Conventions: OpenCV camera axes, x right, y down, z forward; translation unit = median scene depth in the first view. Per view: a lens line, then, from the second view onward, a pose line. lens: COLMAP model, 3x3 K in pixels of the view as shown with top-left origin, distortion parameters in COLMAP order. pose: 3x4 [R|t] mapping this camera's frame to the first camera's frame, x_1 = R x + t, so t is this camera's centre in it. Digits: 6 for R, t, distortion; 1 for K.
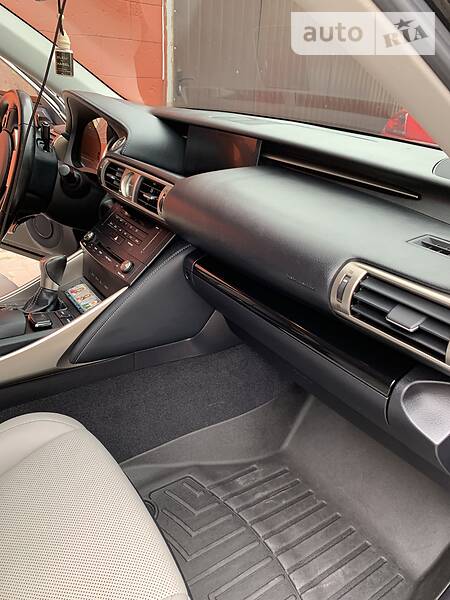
lens RADIAL K [[460.8, 0, 225.8], [0, 460.8, 298.0], [0, 0, 1]] dist [0.028954, -0.056038]
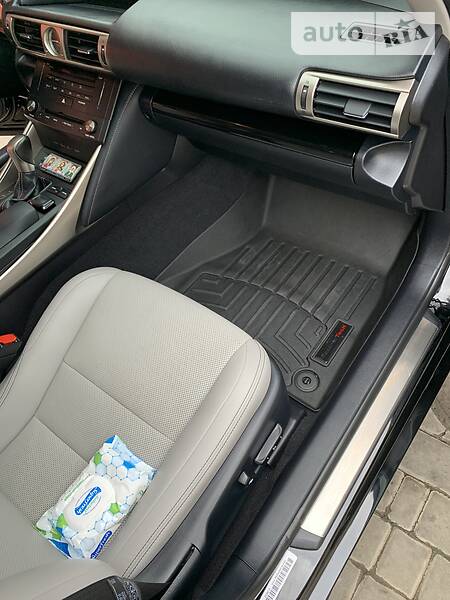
lens RADIAL K [[462.4, 0, 226.9], [0, 462.4, 288.8], [0, 0, 1]] dist [0.006610, 0.000600]
pose [[0.924887, -0.375069, 0.062516, -0.133731], [0.314097, 0.846263, 0.430328, -0.114634], [-0.214307, -0.378368, 0.900505, -0.184962]]
